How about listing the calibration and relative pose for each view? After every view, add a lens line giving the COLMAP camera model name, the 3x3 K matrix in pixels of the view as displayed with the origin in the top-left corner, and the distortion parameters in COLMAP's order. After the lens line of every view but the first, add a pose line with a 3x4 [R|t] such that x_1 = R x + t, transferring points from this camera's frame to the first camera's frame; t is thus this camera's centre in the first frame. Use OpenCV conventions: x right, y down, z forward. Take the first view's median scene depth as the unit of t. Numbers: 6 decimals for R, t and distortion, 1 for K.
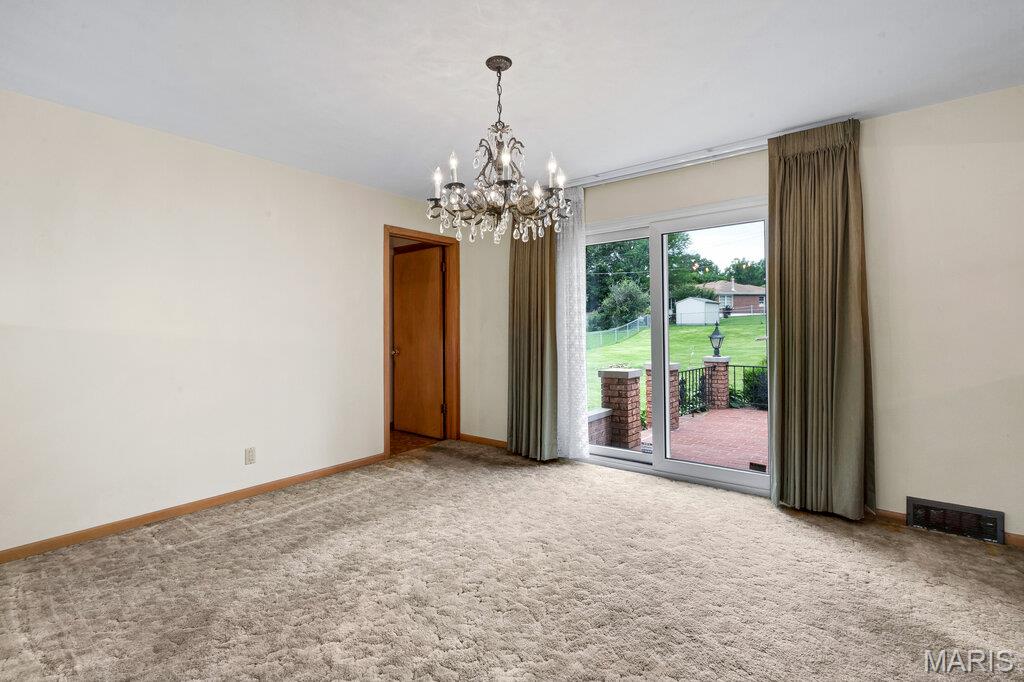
lens RADIAL K [[471.1, 0, 511.1], [0, 471.1, 326.0], [0, 0, 1]] dist [0.001437, 0.000421]
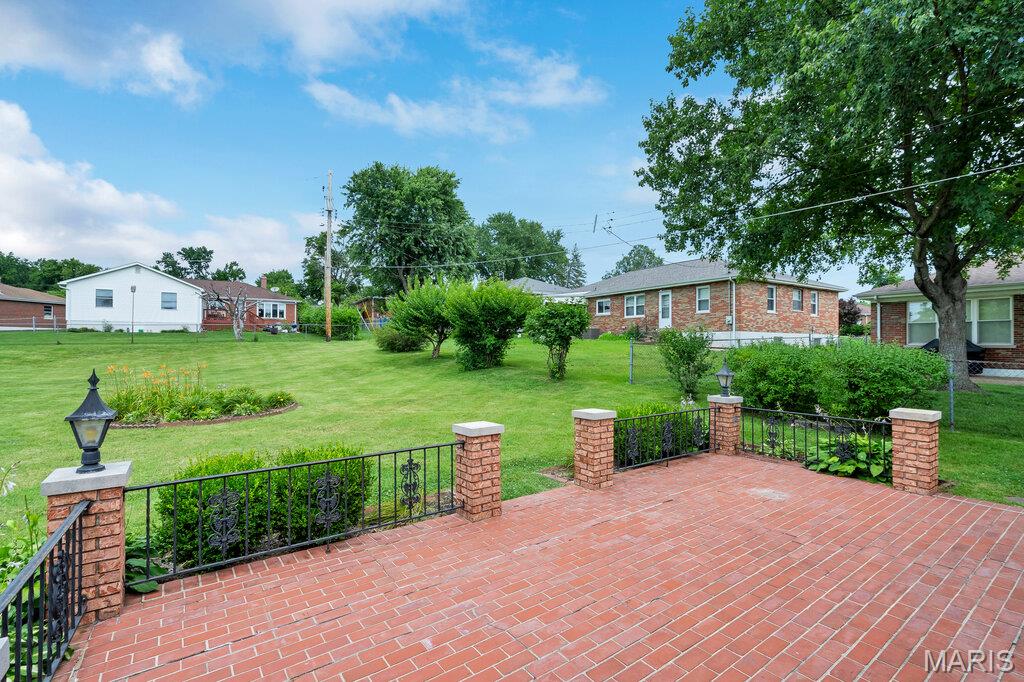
lens RADIAL K [[459.4, 0, 505.3], [0, 459.4, 343.5], [0, 0, 1]] dist [-0.000284, 0.000301]
pose [[0.278602, 0.013987, 0.960305, 0.479682], [-0.013877, 0.999848, -0.010537, -0.083280], [-0.960306, -0.010390, 0.278754, 1.542428]]
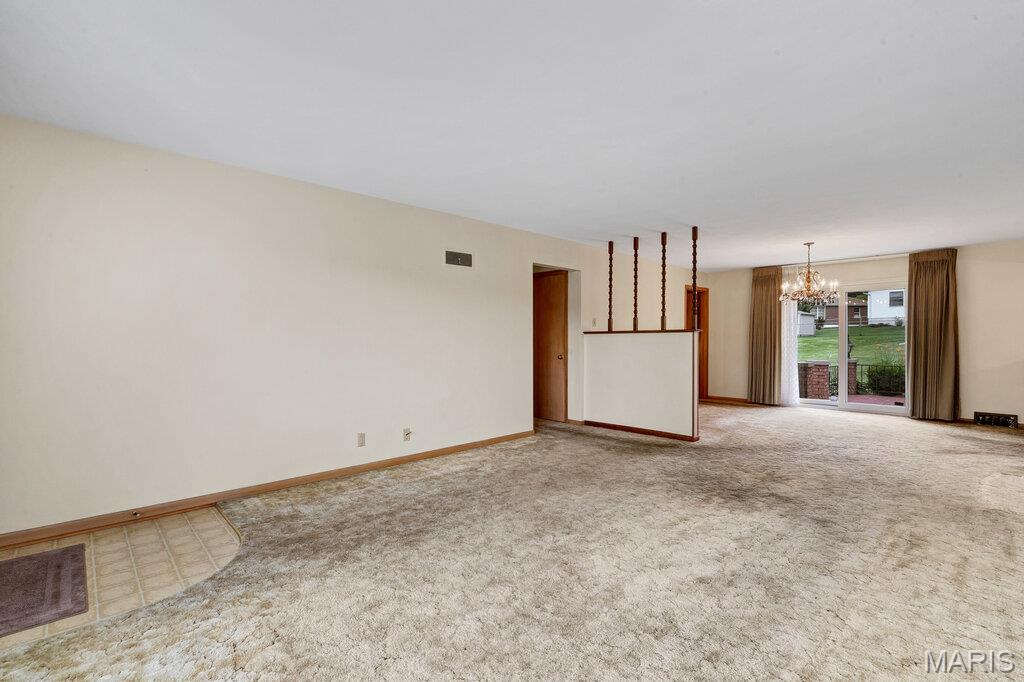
lens RADIAL K [[464.4, 0, 512.0], [0, 464.4, 341.0], [0, 0, 1]] dist [0.000134, 0.001160]
pose [[0.990162, 0.010546, -0.139531, -1.010350], [-0.008643, 0.999861, 0.014238, -0.002338], [0.139662, -0.012892, 0.990115, -1.451635]]
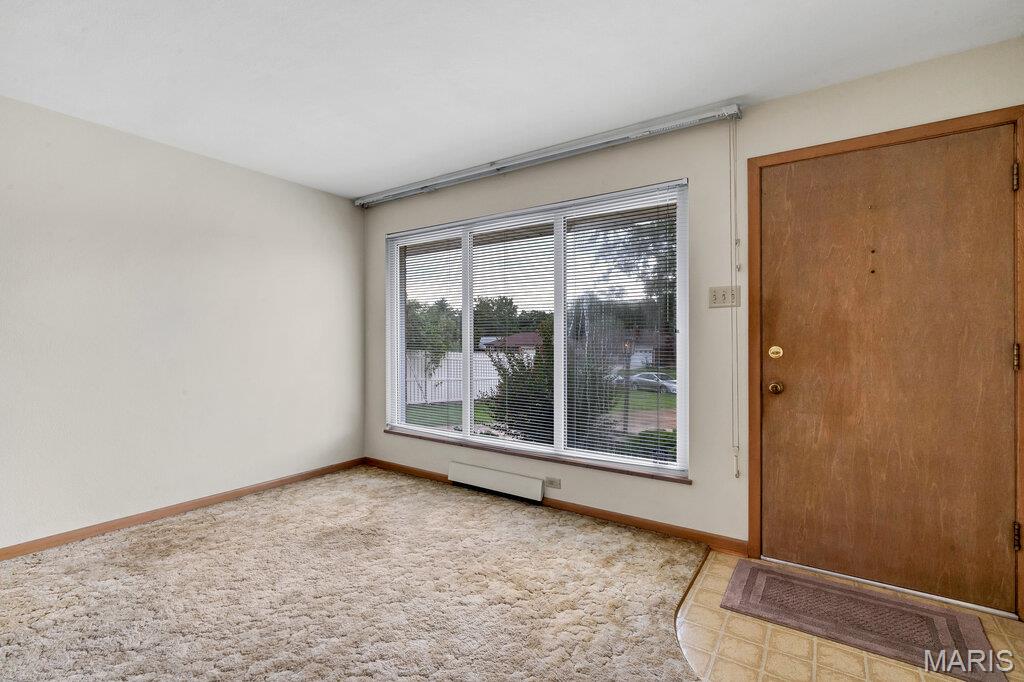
lens RADIAL K [[459.4, 0, 505.3], [0, 459.4, 343.5], [0, 0, 1]] dist [-0.000284, 0.000301]
pose [[-0.998342, 0.009548, -0.056757, -1.356455], [0.009602, 0.999954, -0.000674, 0.015266], [0.056748, -0.001217, -0.998388, -0.233970]]
